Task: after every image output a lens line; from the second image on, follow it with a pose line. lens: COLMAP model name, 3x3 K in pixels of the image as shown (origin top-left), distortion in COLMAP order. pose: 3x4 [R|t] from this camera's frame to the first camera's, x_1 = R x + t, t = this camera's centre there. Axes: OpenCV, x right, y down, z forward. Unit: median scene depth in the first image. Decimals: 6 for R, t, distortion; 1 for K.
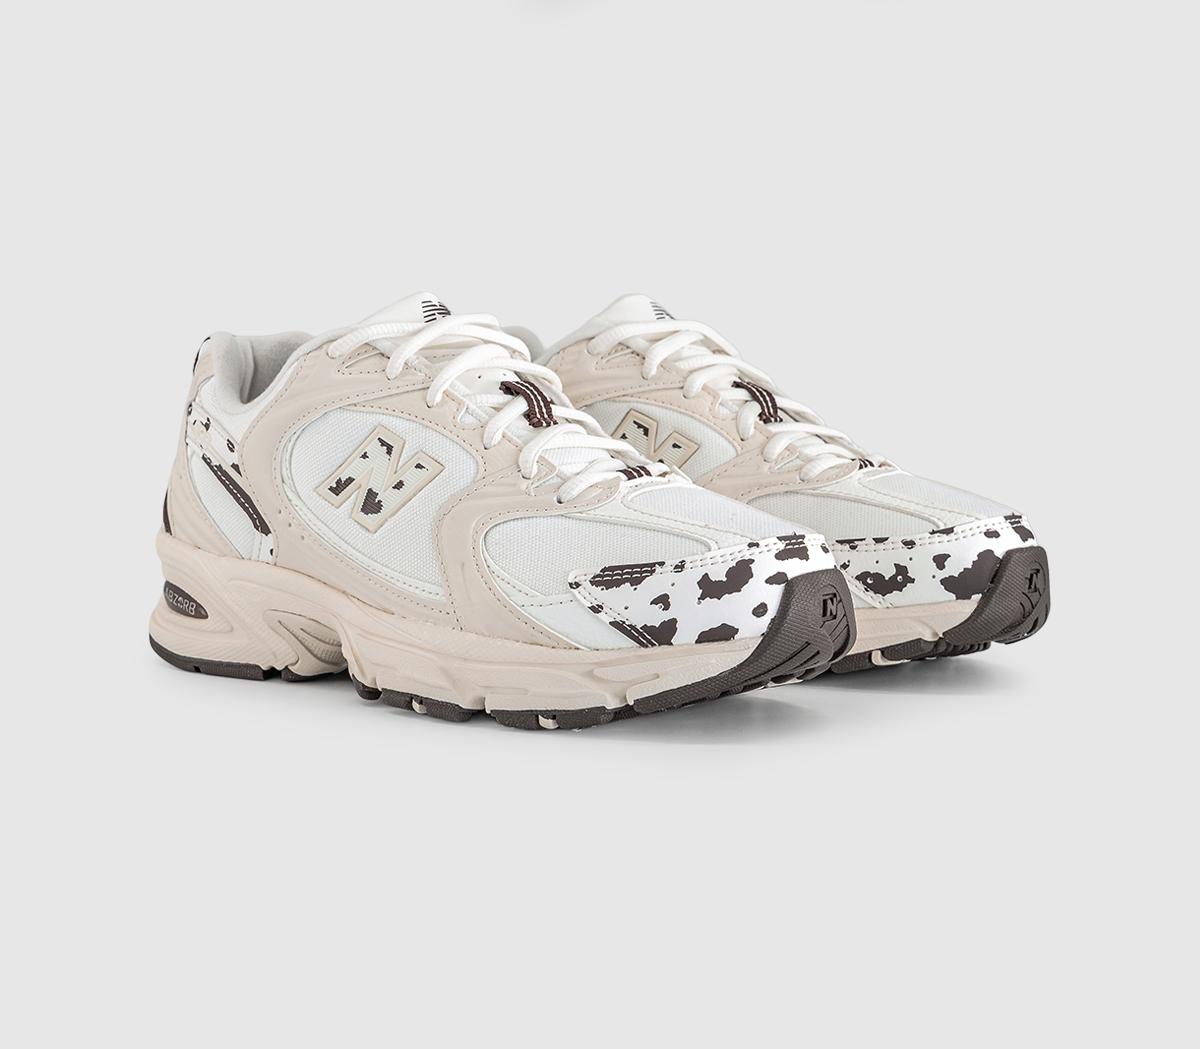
lens RADIAL K [[2203.8, 0, 600.0], [0, 2203.8, 524.5], [0, 0, 1]] dist [0.039176, 0.068714]
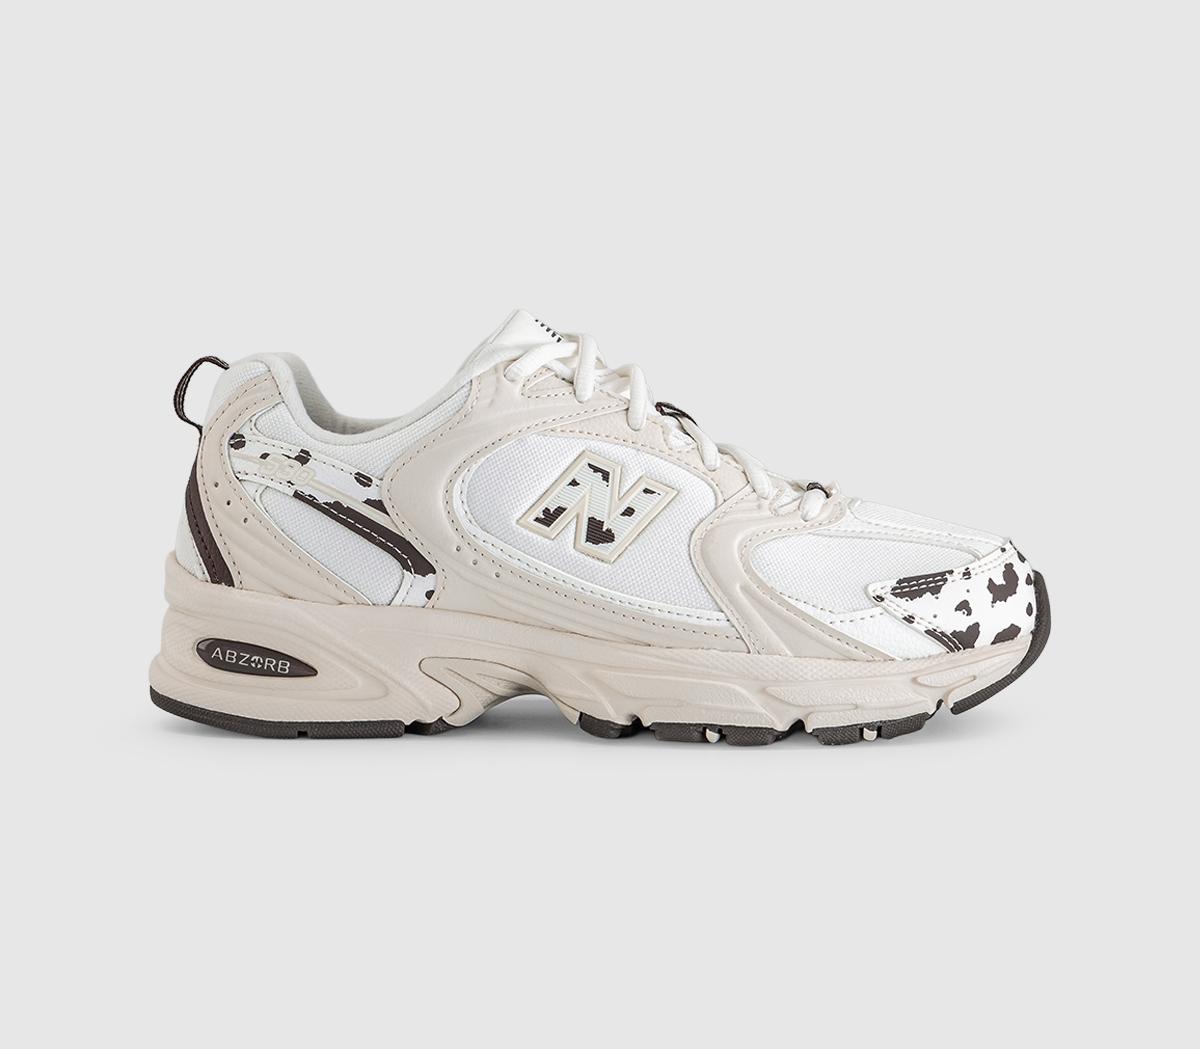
lens RADIAL K [[2203.8, 0, 600.0], [0, 2203.8, 524.5], [0, 0, 1]] dist [0.039176, 0.068714]
pose [[0.792727, -0.044114, 0.607979, -0.736740], [0.055200, 0.998475, 0.000475, -0.014527], [-0.607073, 0.033184, 0.793953, 0.262878]]
